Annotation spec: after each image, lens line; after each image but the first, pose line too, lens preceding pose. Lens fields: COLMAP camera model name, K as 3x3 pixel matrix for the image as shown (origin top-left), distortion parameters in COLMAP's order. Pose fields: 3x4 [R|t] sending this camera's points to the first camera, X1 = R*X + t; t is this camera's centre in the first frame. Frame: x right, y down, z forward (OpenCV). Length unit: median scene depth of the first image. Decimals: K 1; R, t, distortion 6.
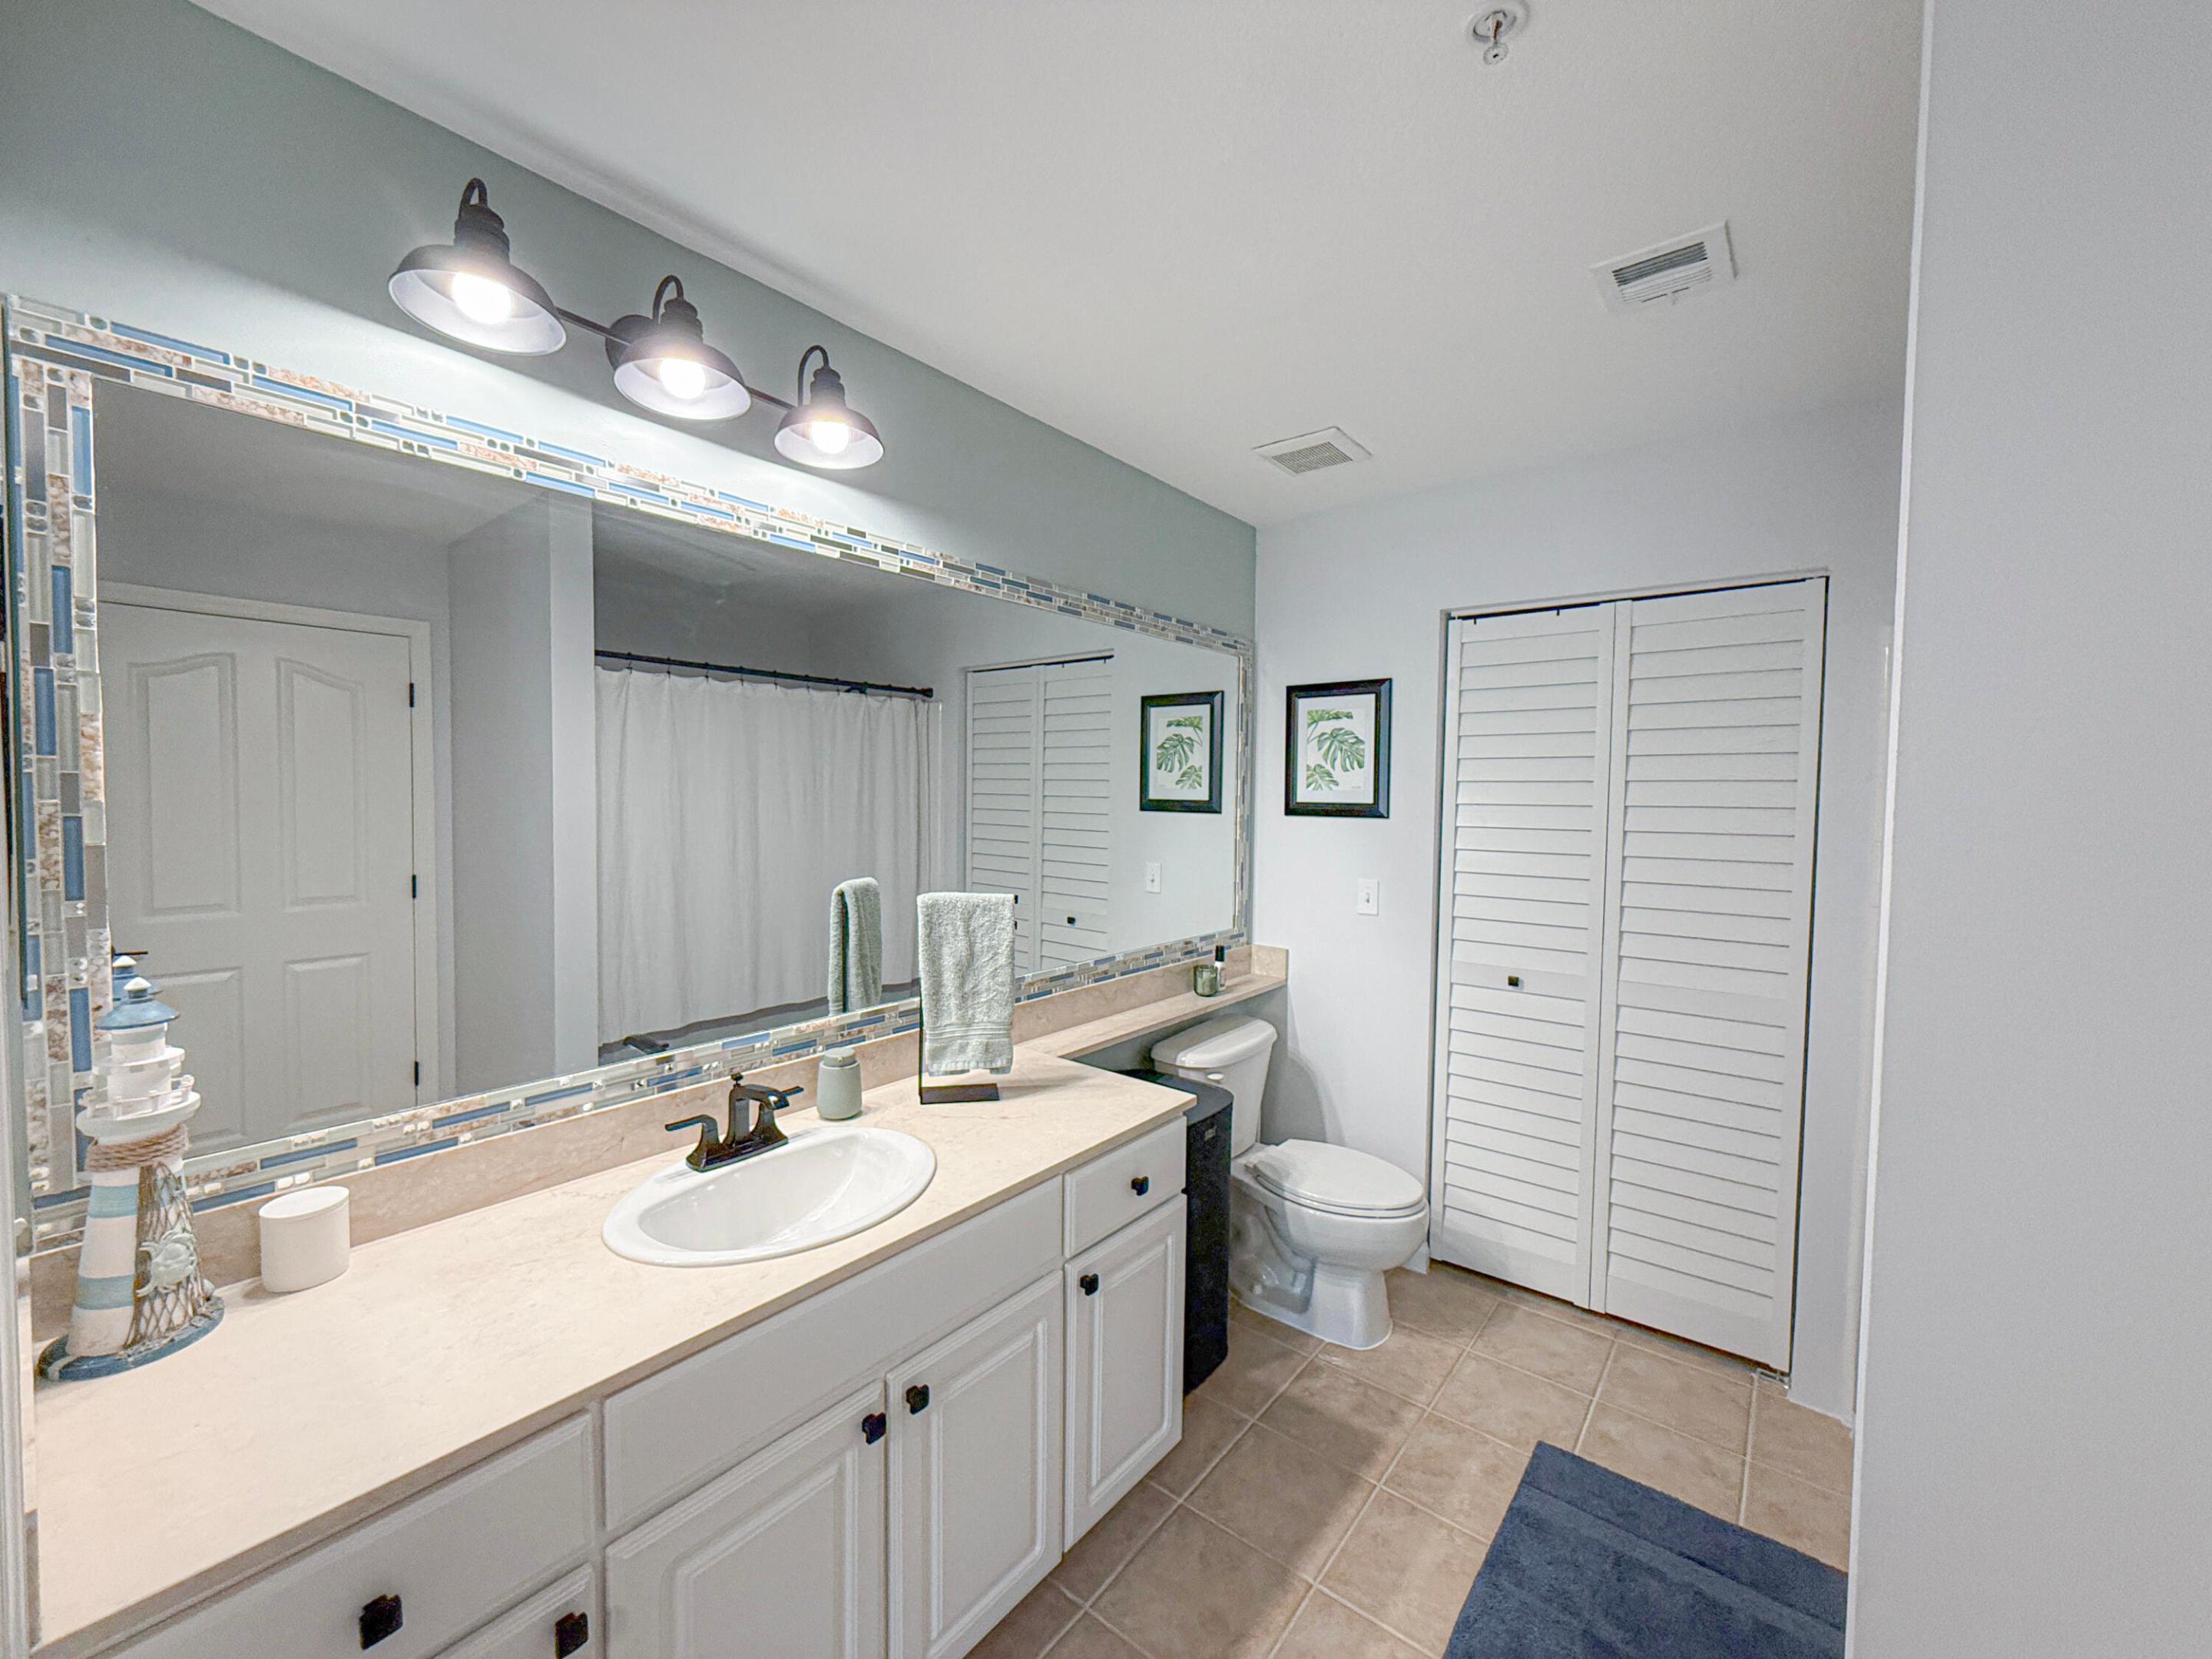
lens RADIAL K [[890.0, 0, 1106.0], [0, 890.0, 829.5], [0, 0, 1]] dist [-0.001456, 0.000107]
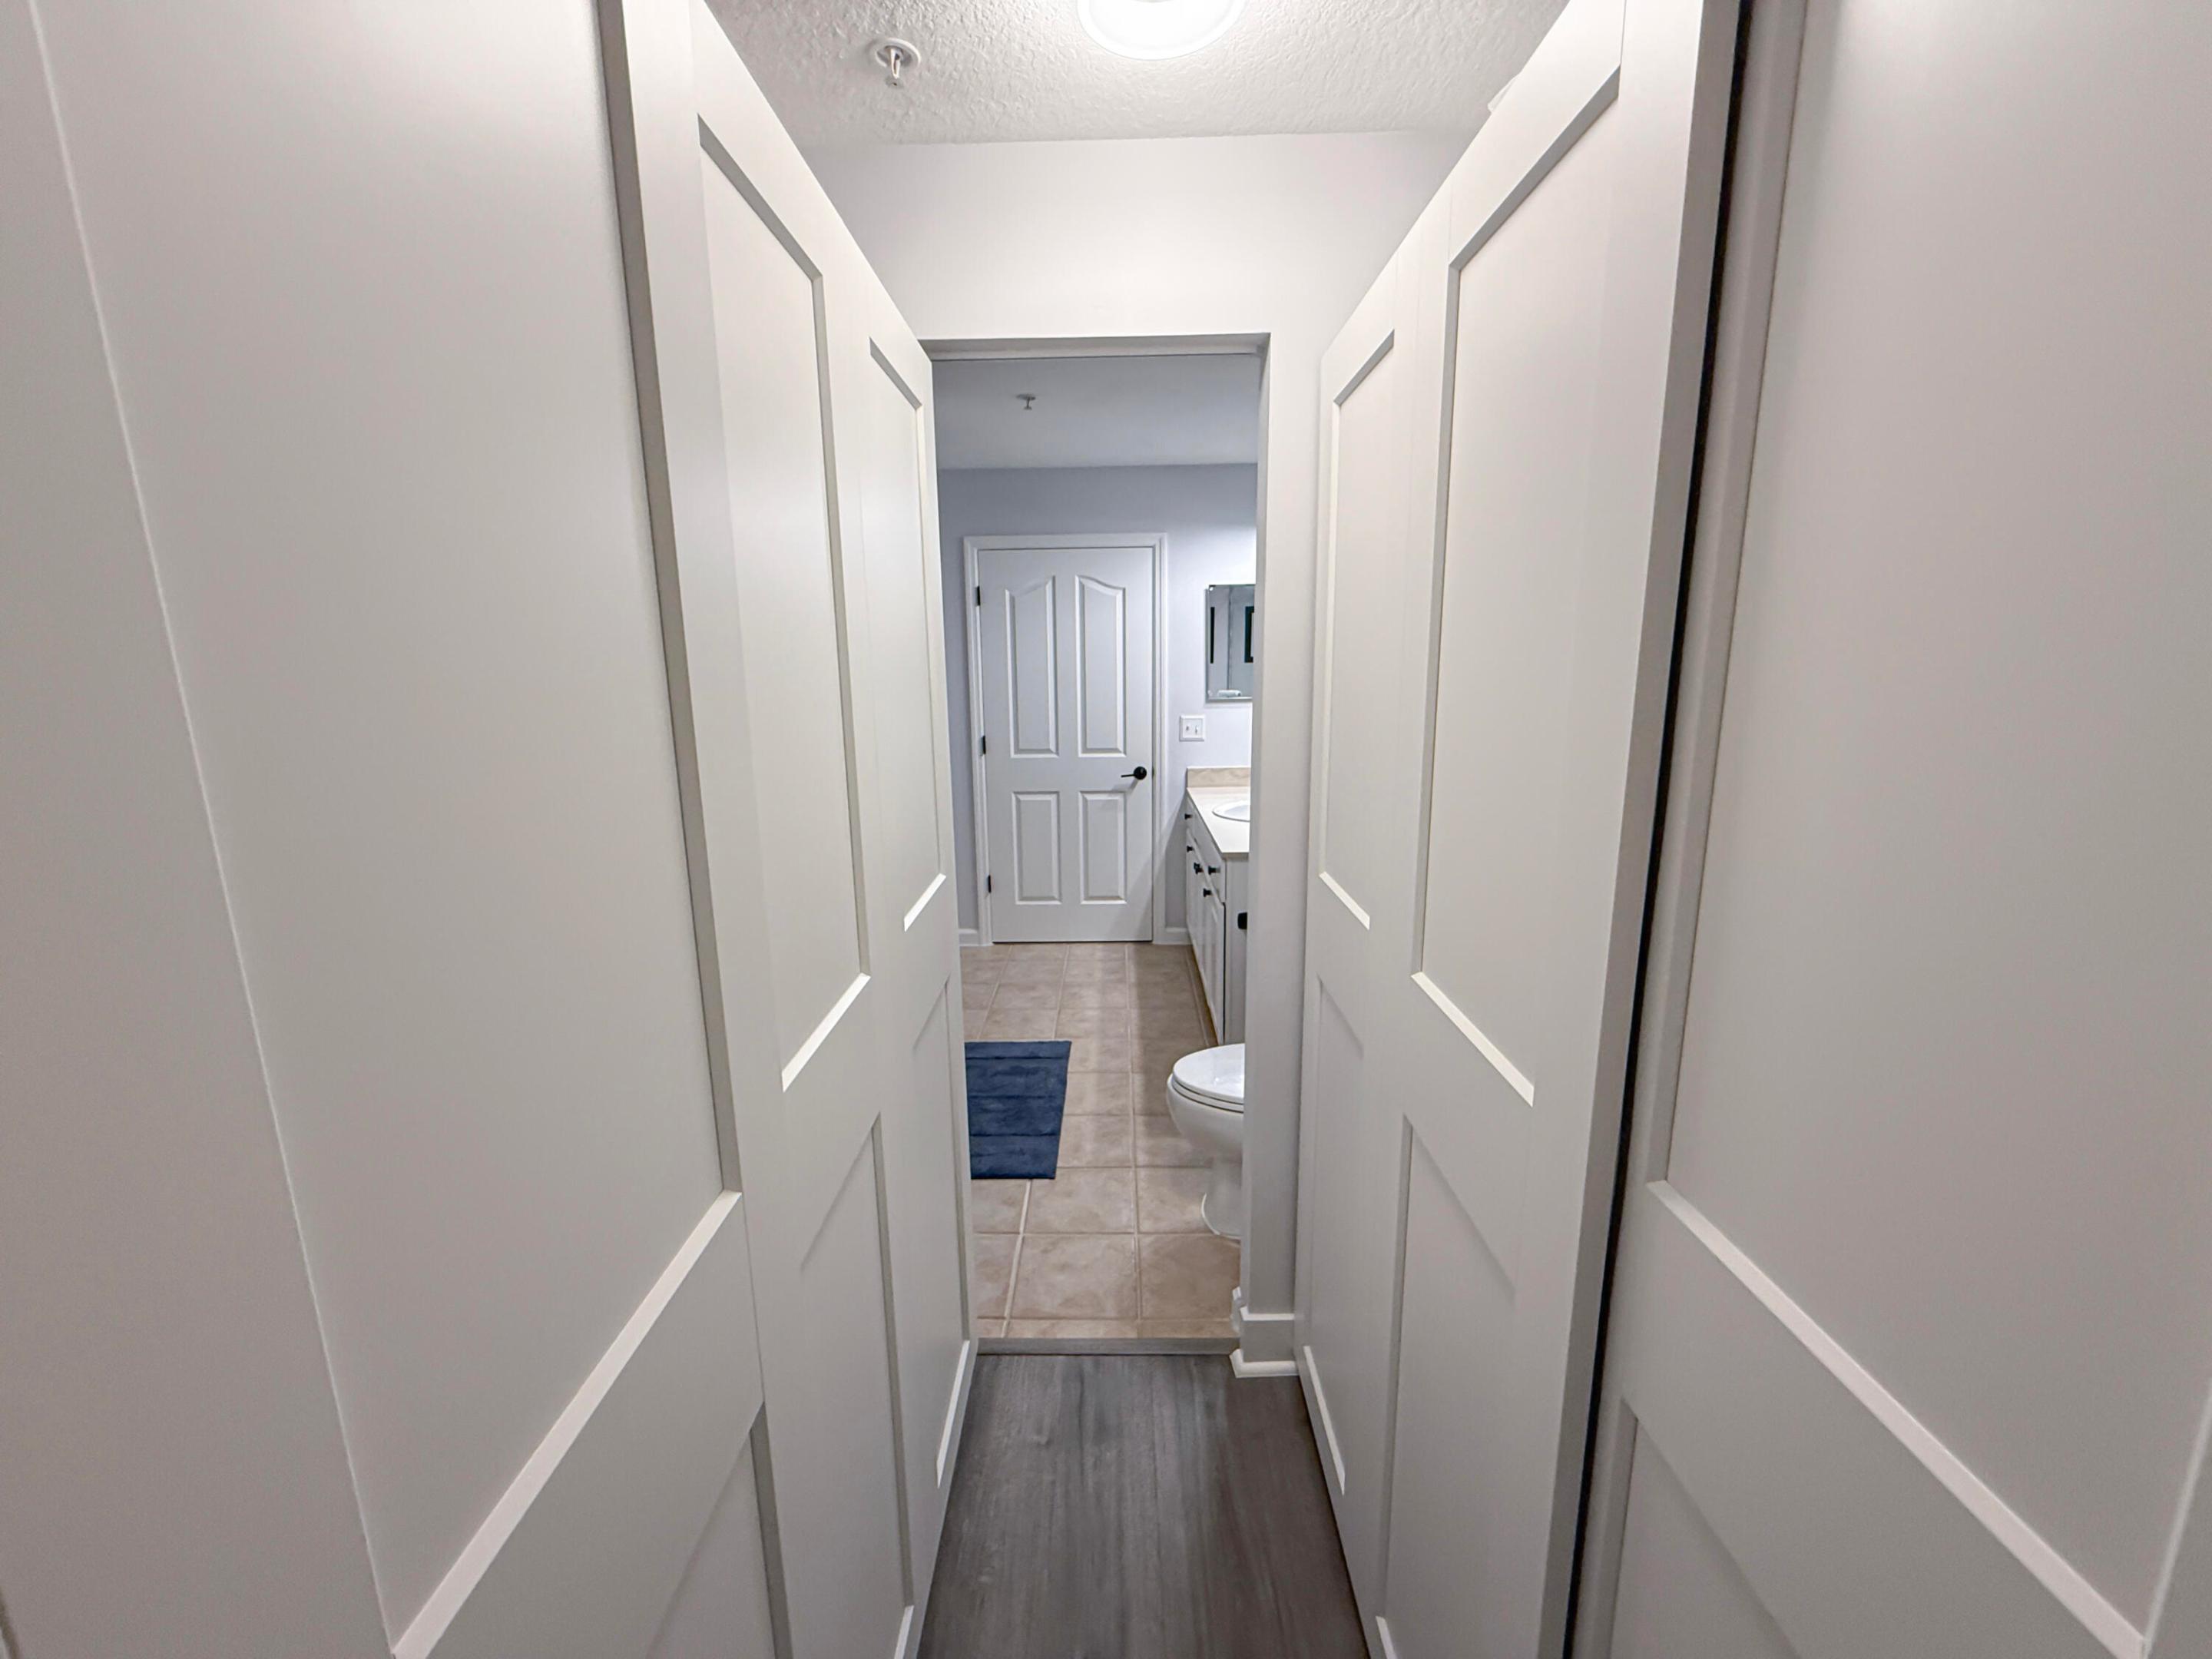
lens RADIAL K [[890.0, 0, 1106.0], [0, 890.0, 829.5], [0, 0, 1]] dist [-0.001456, 0.000107]
pose [[-0.788237, 0.116137, -0.604313, 0.838501], [-0.019291, 0.976883, 0.212900, -0.055340], [0.615069, 0.179474, -0.767776, 1.420071]]
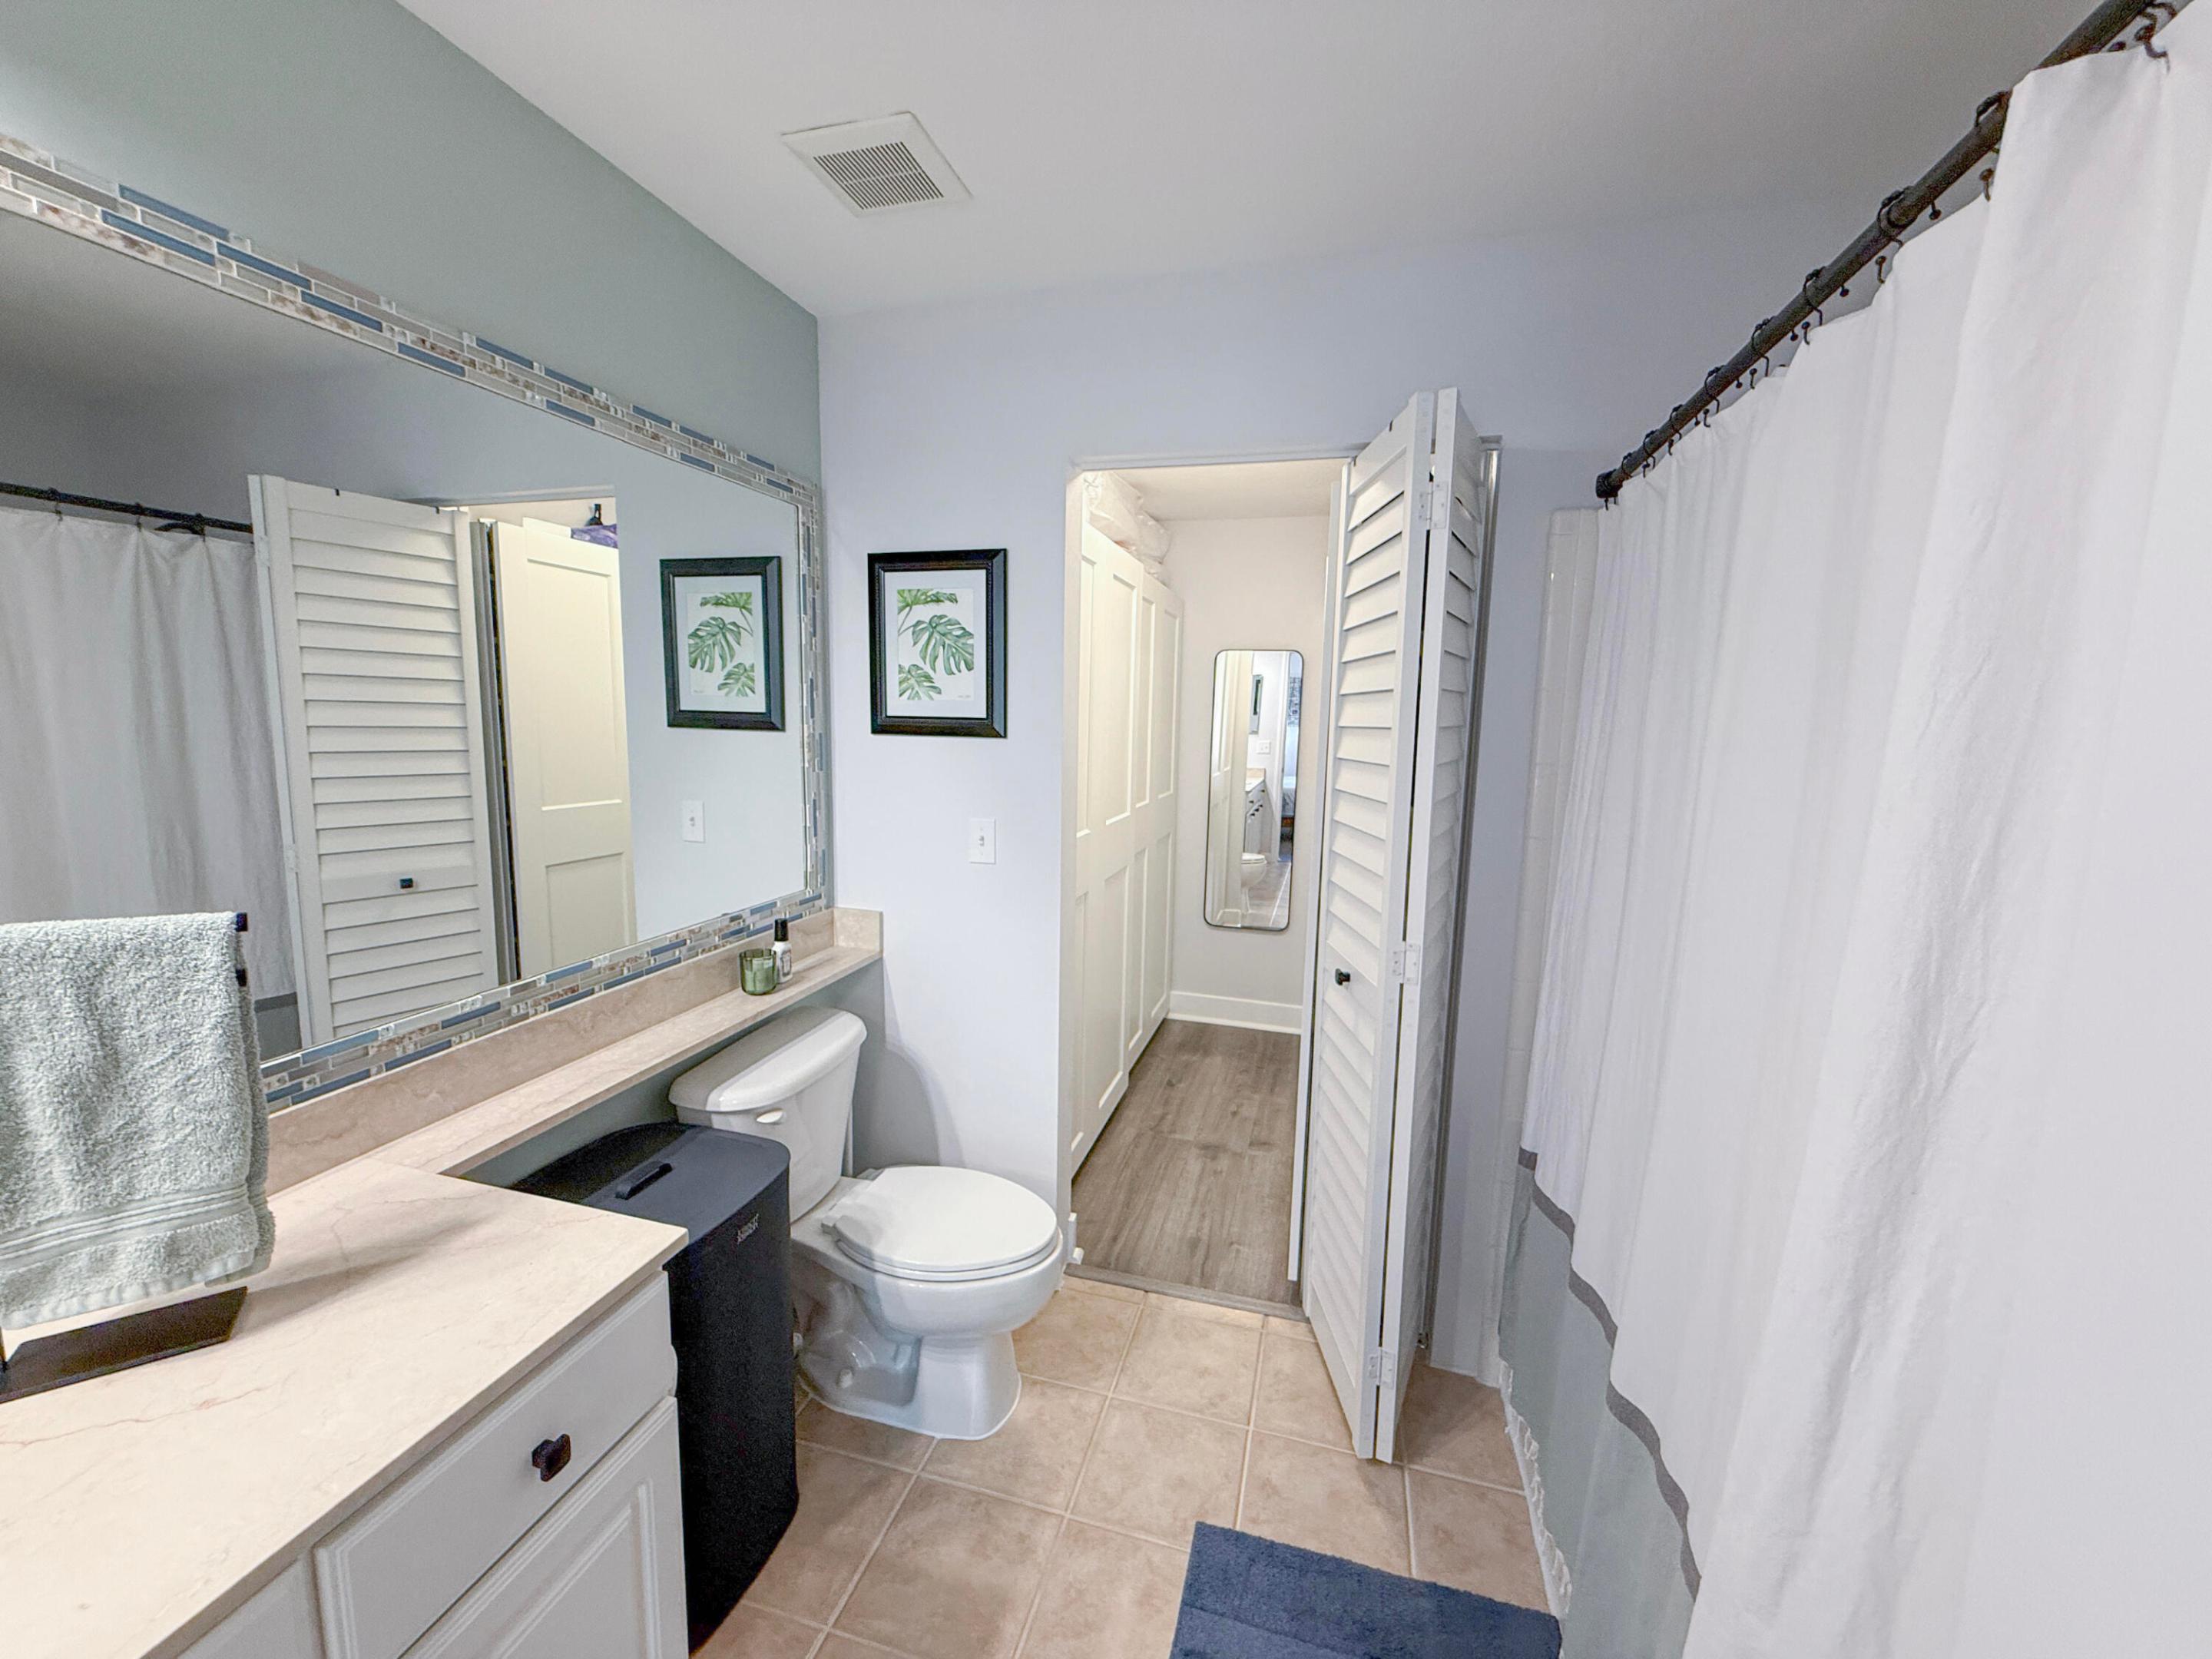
lens RADIAL K [[890.0, 0, 1106.0], [0, 890.0, 829.5], [0, 0, 1]] dist [-0.001456, 0.000107]
pose [[0.917101, -0.045551, 0.396043, 0.089636], [0.006652, 0.995061, 0.099043, -0.009355], [-0.398599, -0.088198, 0.912875, 0.261055]]
